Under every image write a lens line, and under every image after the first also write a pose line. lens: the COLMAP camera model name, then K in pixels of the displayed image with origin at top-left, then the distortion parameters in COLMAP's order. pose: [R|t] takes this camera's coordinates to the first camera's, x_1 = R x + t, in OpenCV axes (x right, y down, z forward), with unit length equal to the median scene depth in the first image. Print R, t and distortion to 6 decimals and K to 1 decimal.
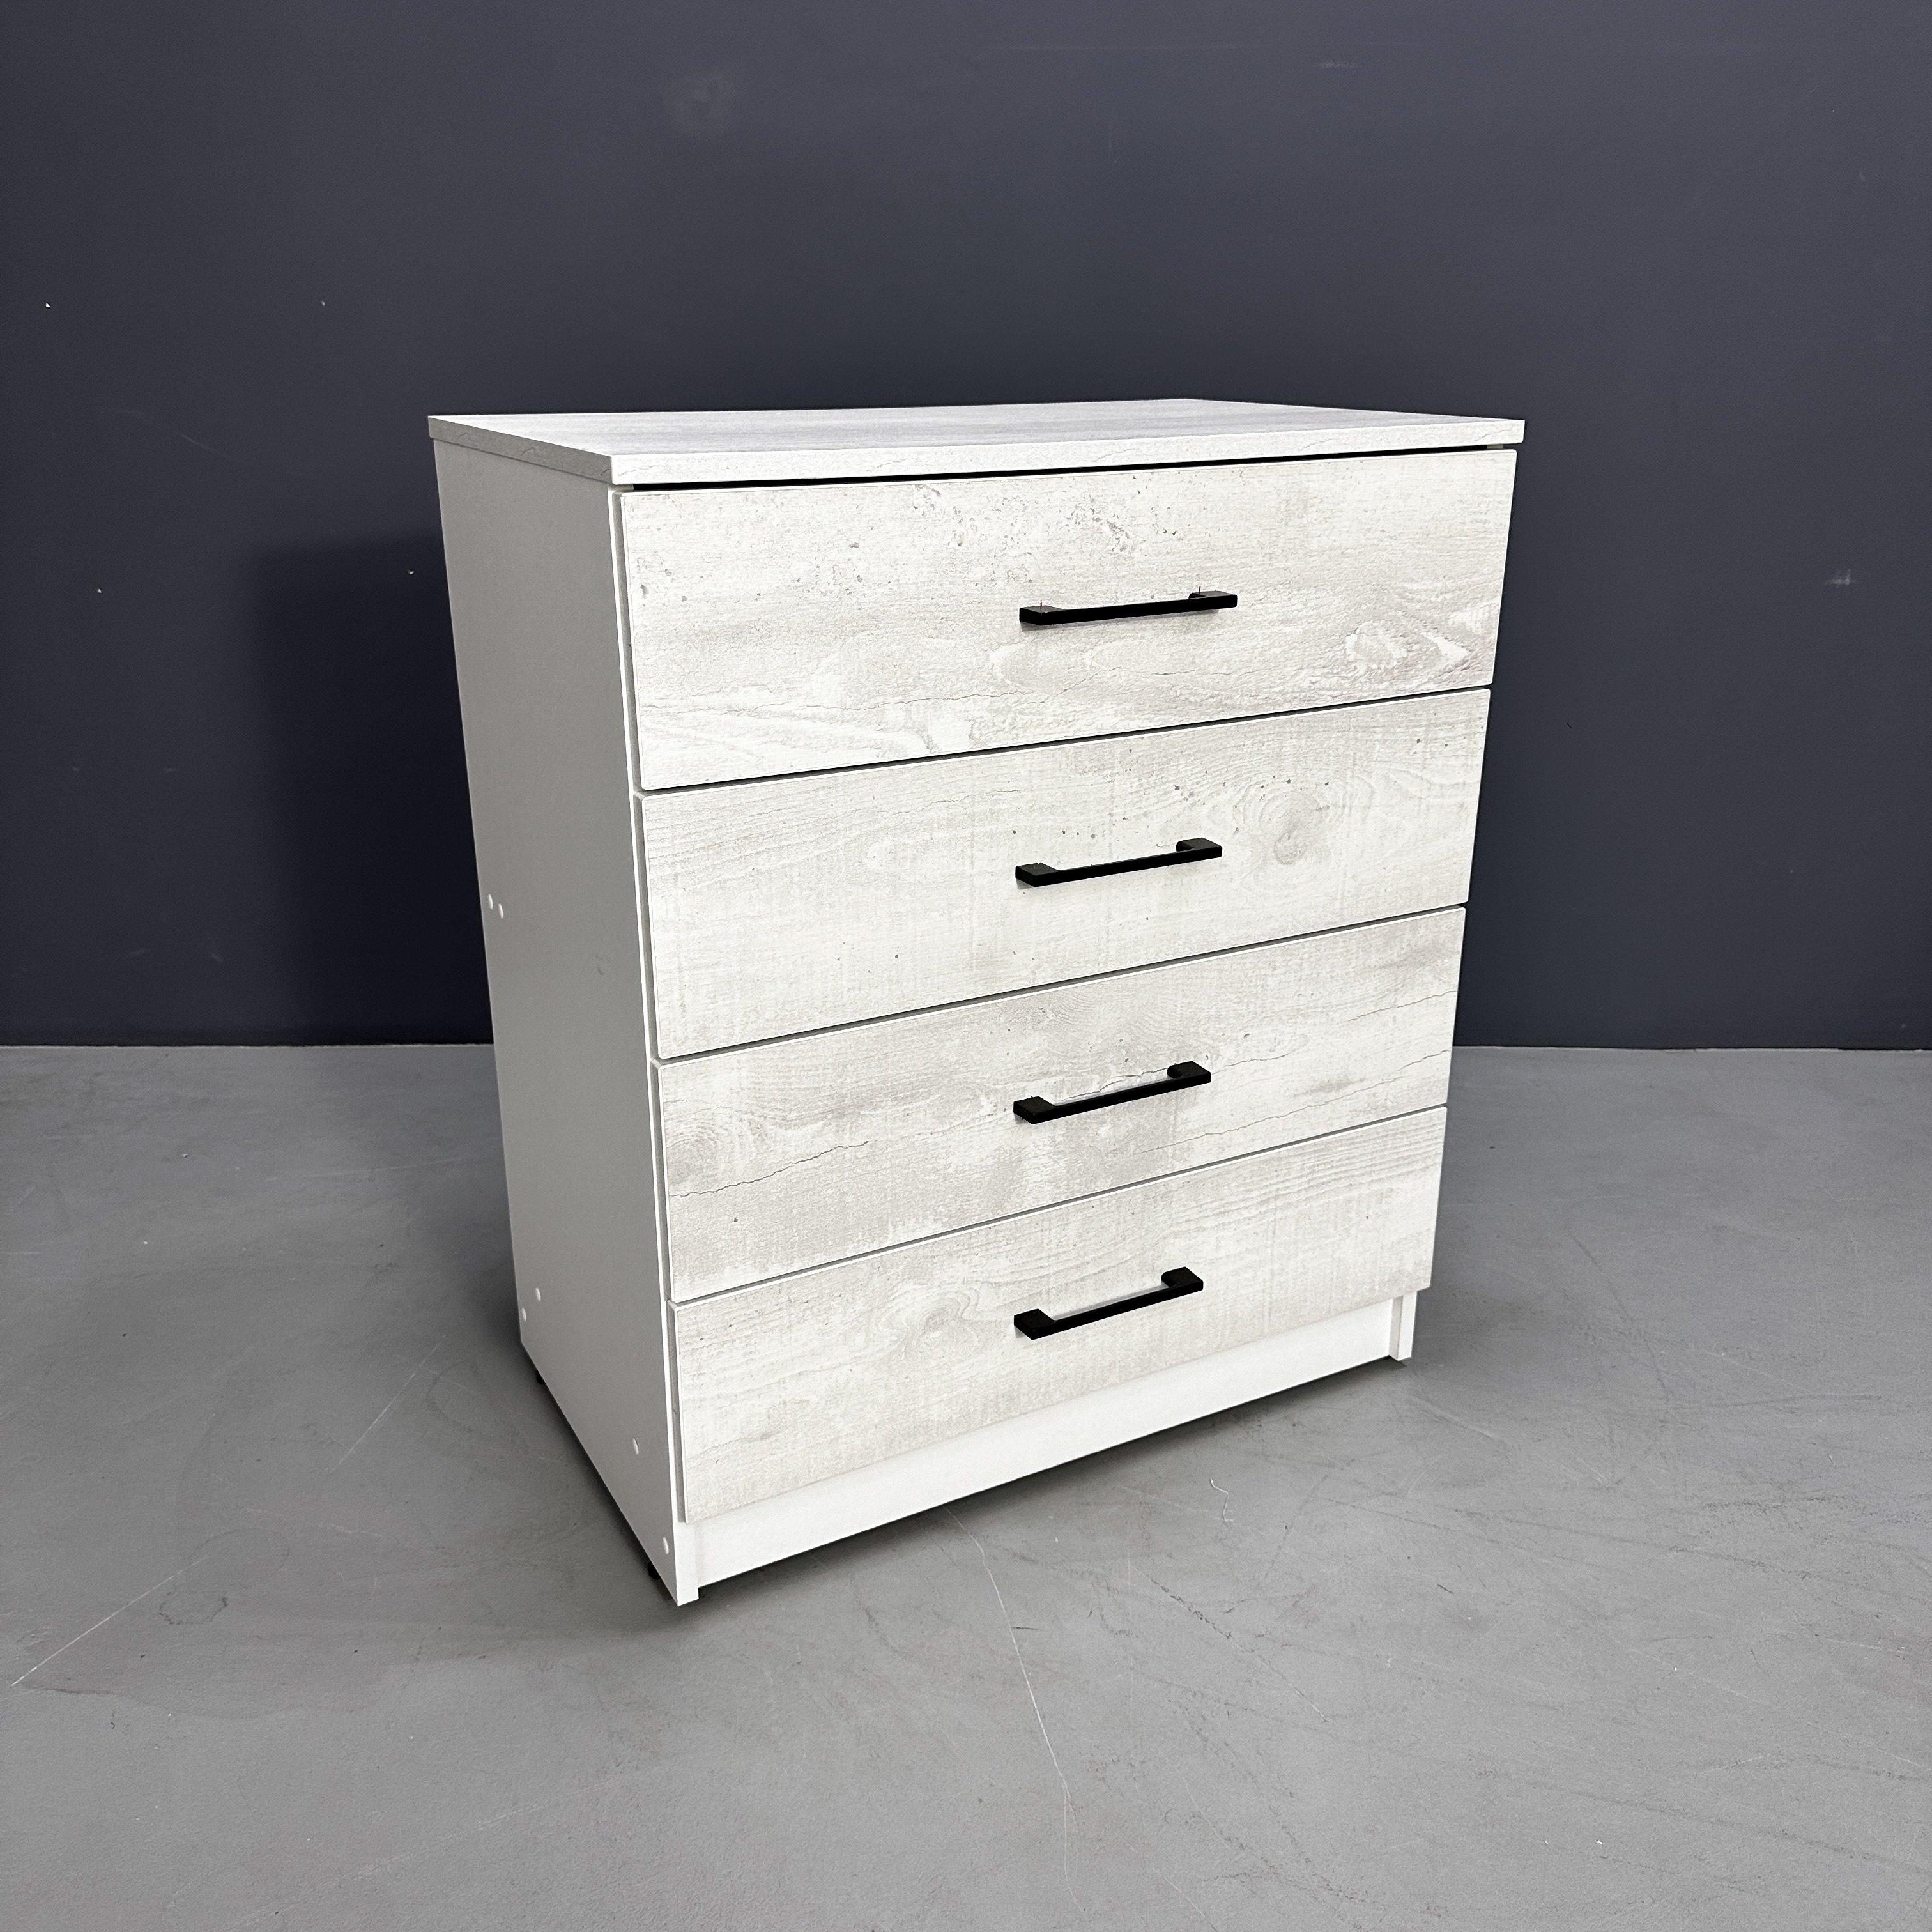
lens RADIAL K [[1839.3, 0, 991.8], [0, 1839.3, 998.5], [0, 0, 1]] dist [0.019110, 0.000000]
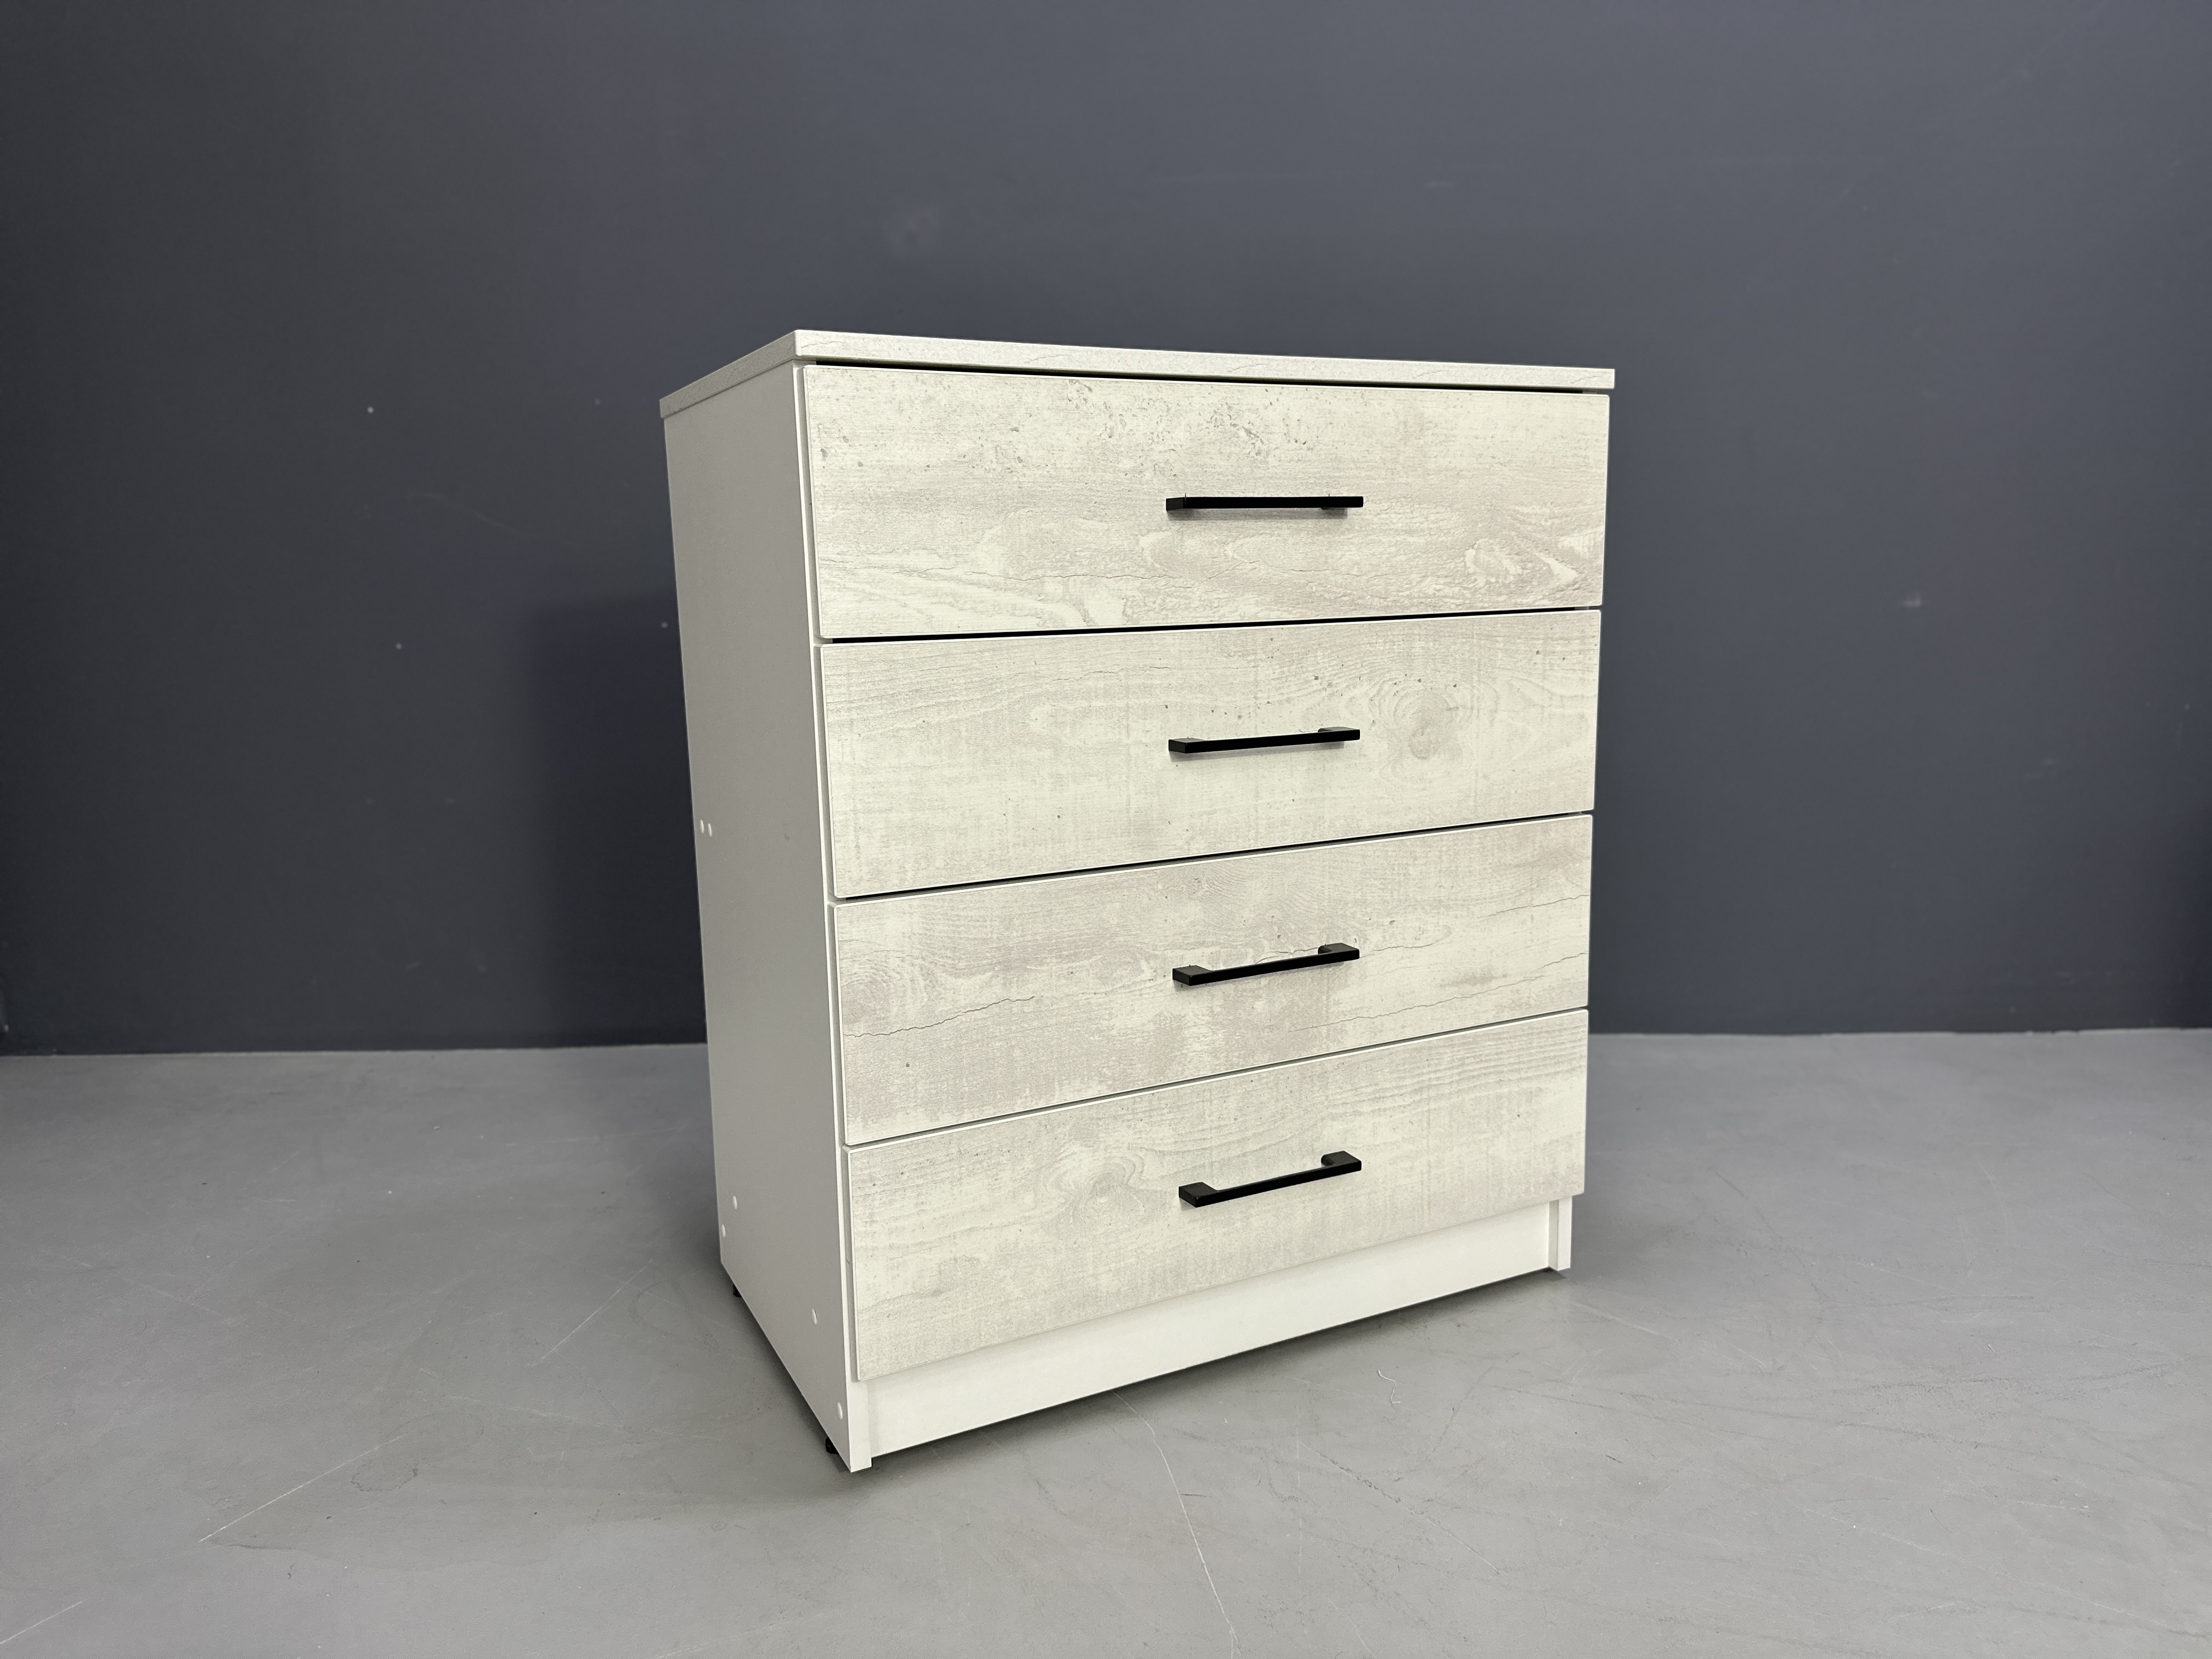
lens RADIAL K [[1588.1, 0, 1129.0], [0, 1588.1, 852.4], [0, 0, 1]] dist [0.011453, -0.014185]
pose [[0.999128, -0.019513, -0.036916, 0.021966], [0.012415, 0.982931, -0.183556, 0.159229], [0.039868, 0.182937, 0.982316, 0.085484]]
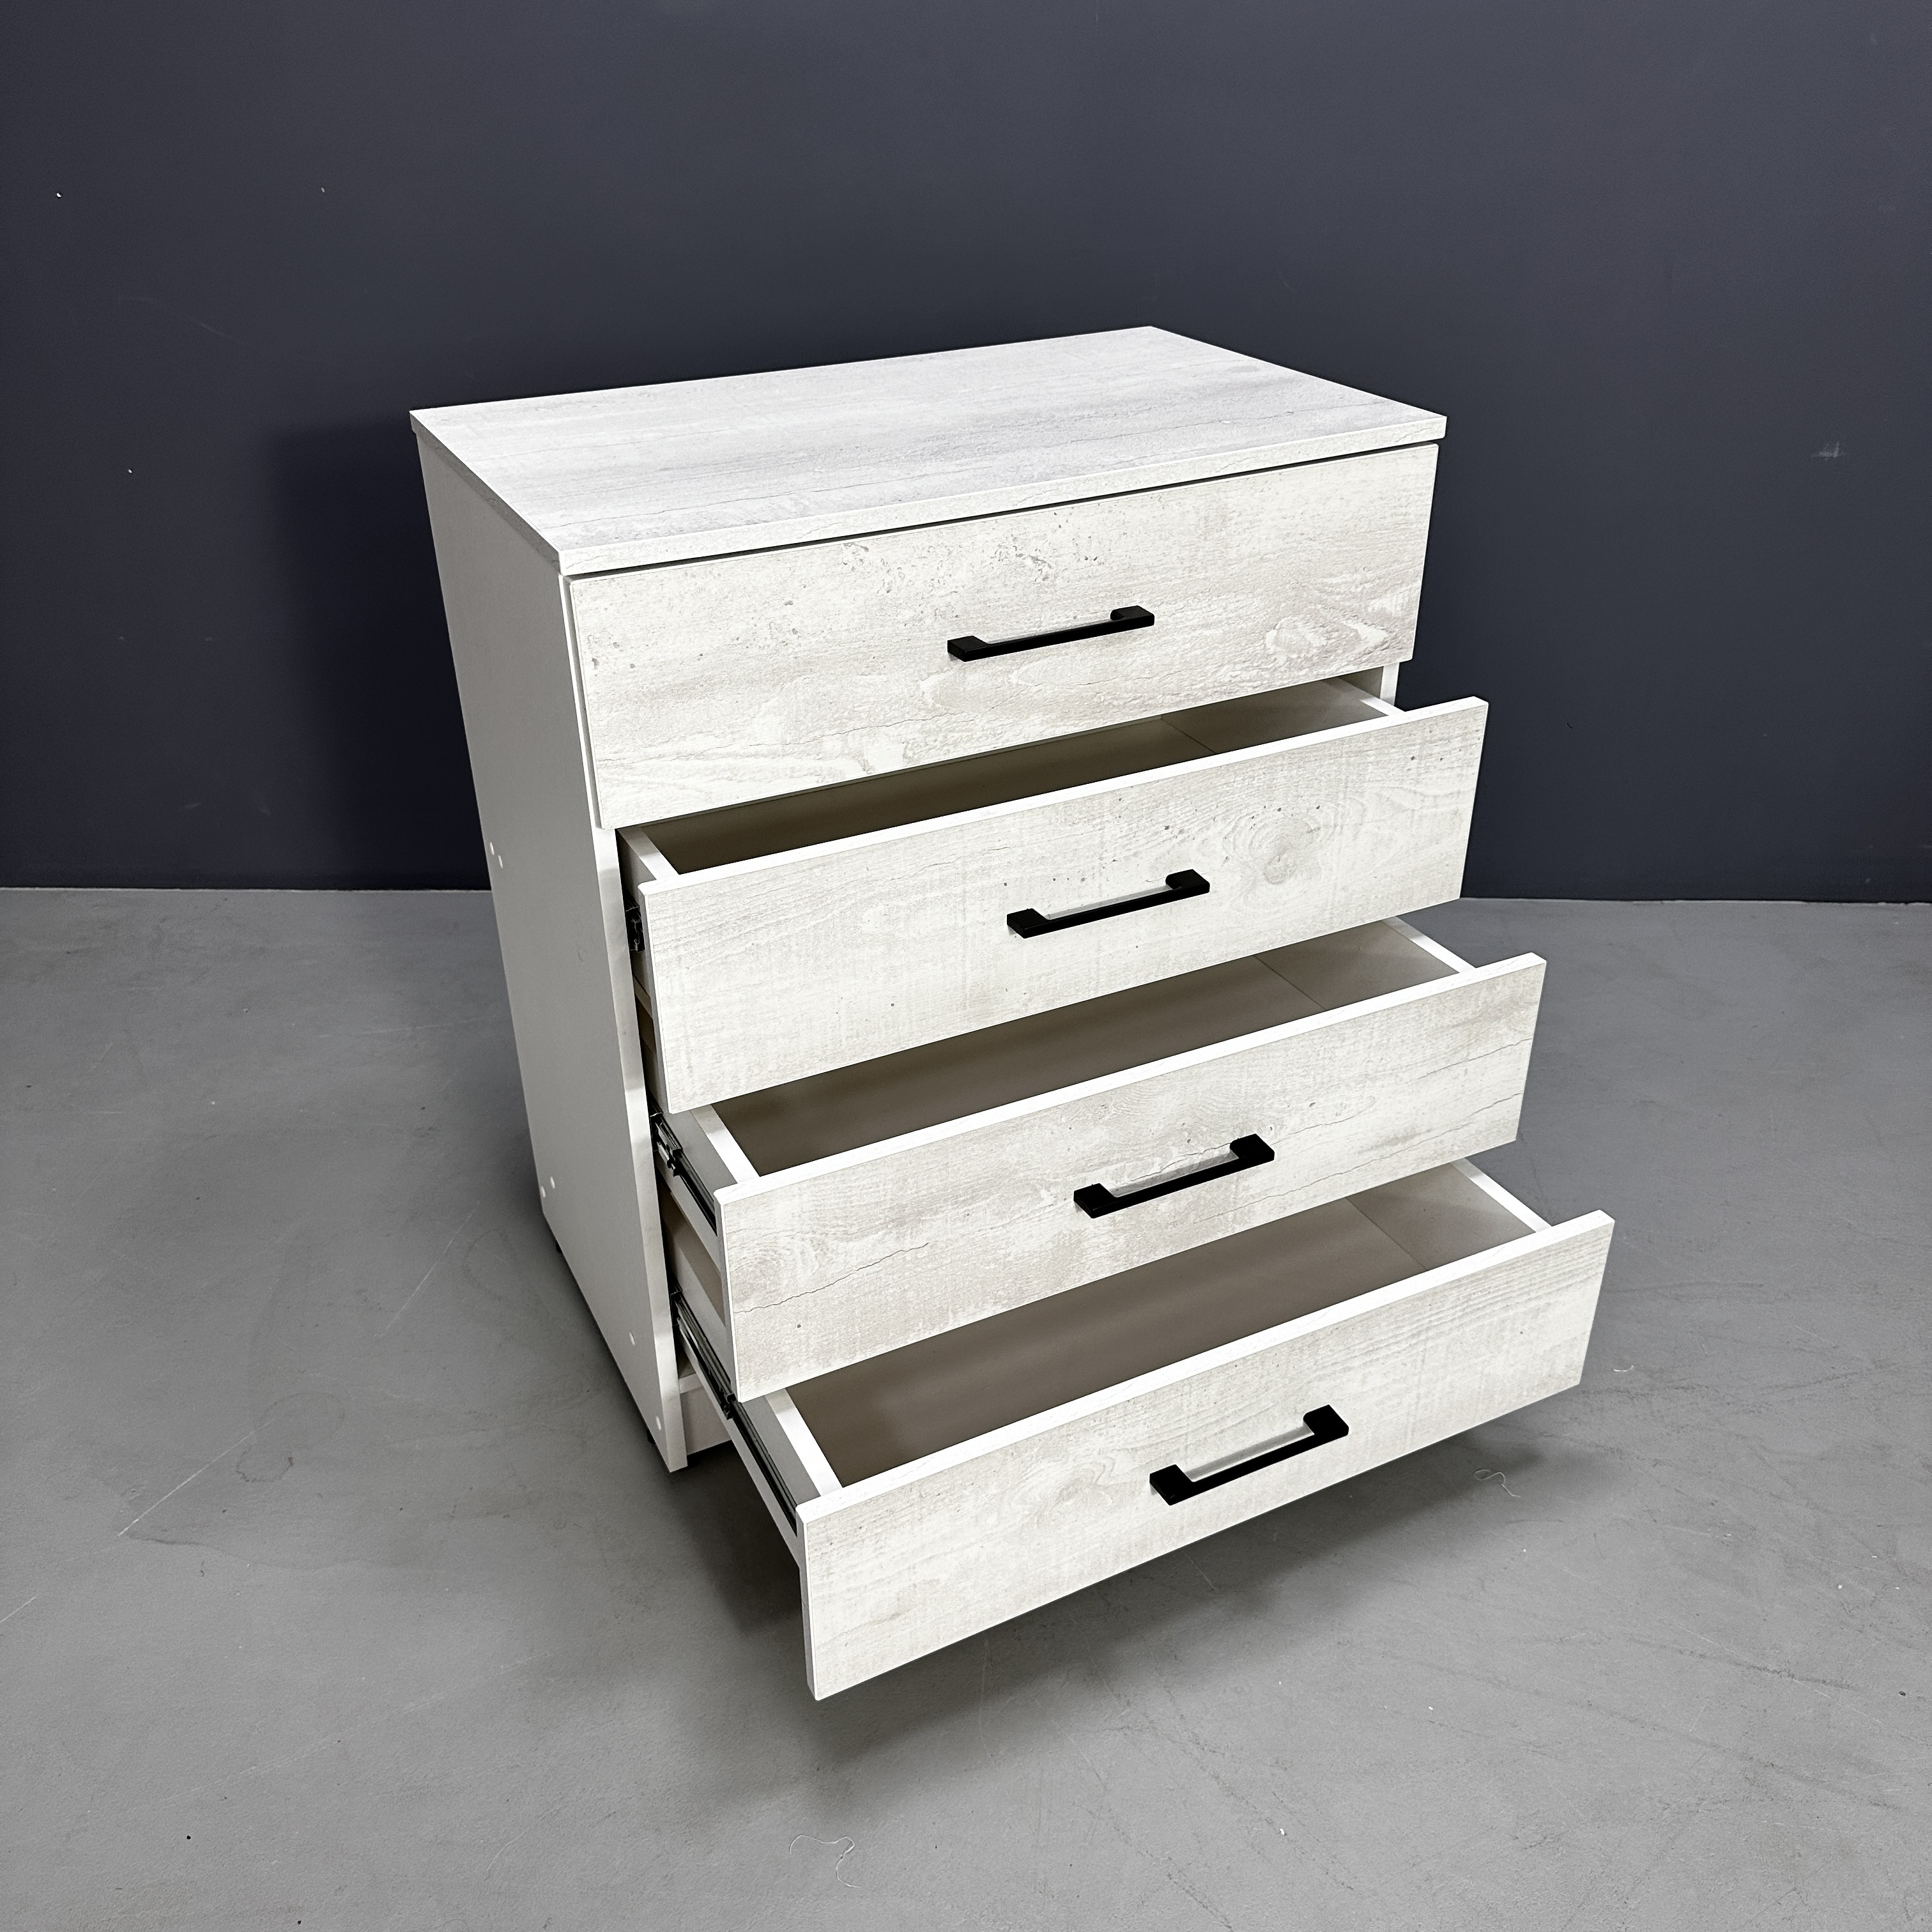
lens RADIAL K [[1839.3, 0, 972.8], [0, 1839.3, 984.5], [0, 0, 1]] dist [0.019110, 0.000000]
pose [[0.998816, 0.009090, -0.047793, 0.076820], [-0.001144, 0.986508, 0.163710, -0.173227], [0.048637, -0.163462, 0.985350, -0.095983]]
